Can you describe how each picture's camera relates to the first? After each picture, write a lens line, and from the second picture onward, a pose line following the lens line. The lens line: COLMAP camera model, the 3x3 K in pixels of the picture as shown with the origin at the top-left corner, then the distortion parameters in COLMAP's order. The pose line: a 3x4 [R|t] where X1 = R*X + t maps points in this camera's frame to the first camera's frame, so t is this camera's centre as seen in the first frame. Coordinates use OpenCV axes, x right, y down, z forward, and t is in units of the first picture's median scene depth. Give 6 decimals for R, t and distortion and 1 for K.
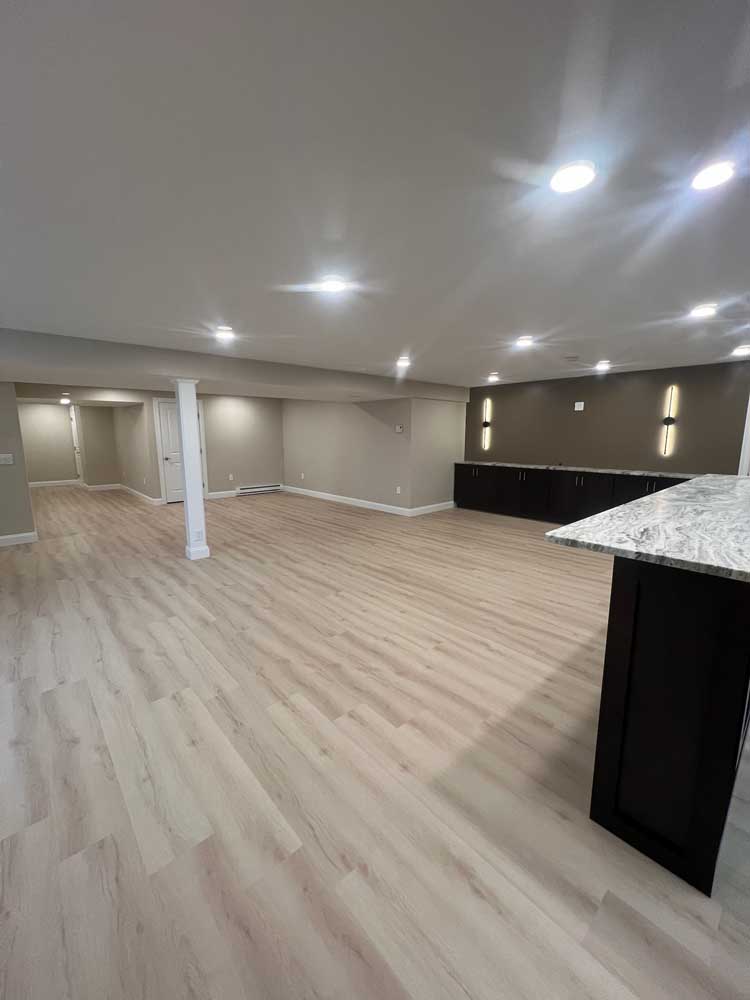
lens RADIAL K [[400.2, 0, 371.2], [0, 400.2, 497.4], [0, 0, 1]] dist [-0.003840, 0.000609]
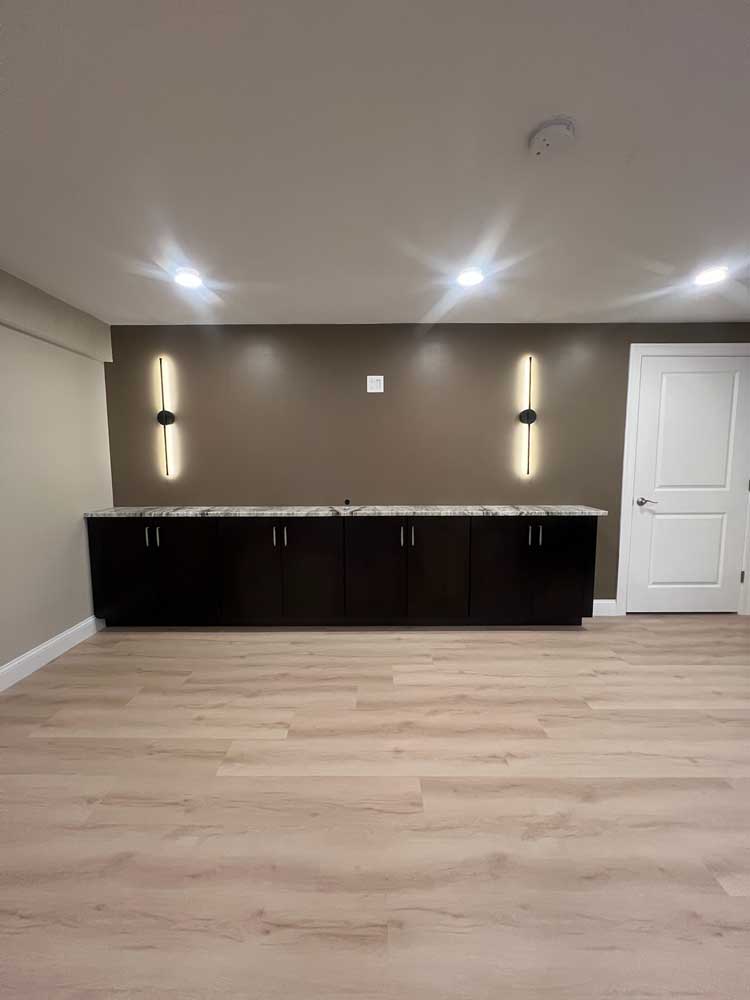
lens RADIAL K [[400.2, 0, 368.9], [0, 400.2, 500.3], [0, 0, 1]] dist [-0.003840, 0.000609]
pose [[0.672620, -0.071213, 0.736554, 0.183734], [0.120343, 0.992635, -0.013925, -0.103705], [-0.730137, 0.098006, 0.676236, 0.900048]]
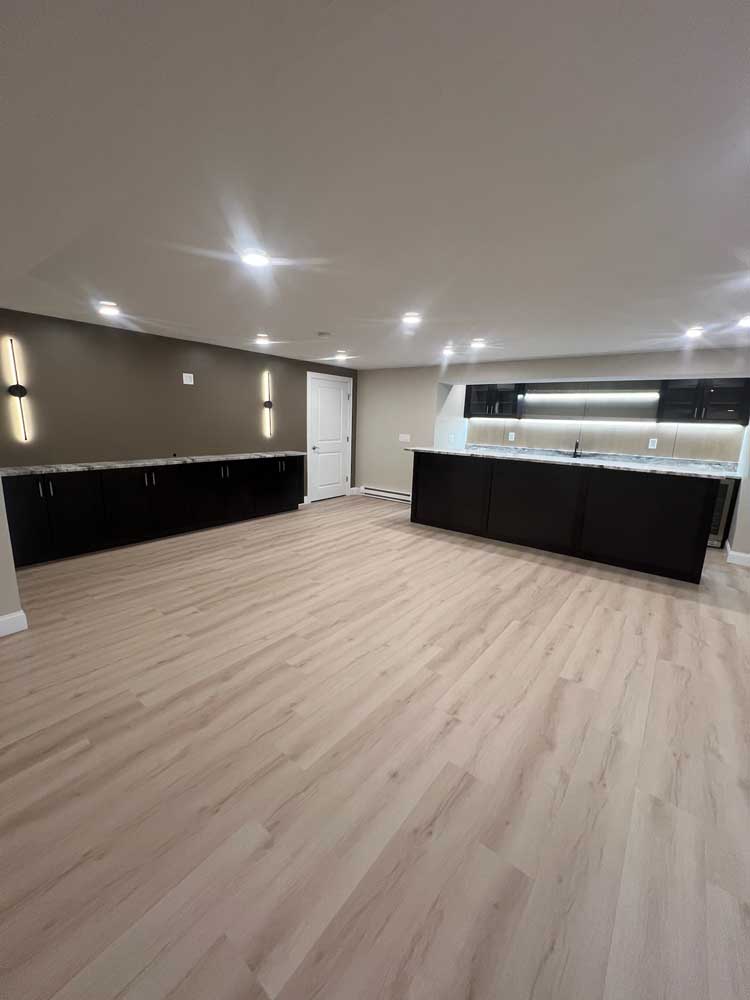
lens RADIAL K [[400.2, 0, 372.0], [0, 400.2, 498.8], [0, 0, 1]] dist [-0.003840, 0.000609]
pose [[-0.172305, -0.199711, 0.964586, -0.451274], [0.125917, 0.966733, 0.222649, -0.170764], [-0.976963, 0.159821, -0.141426, 1.047503]]
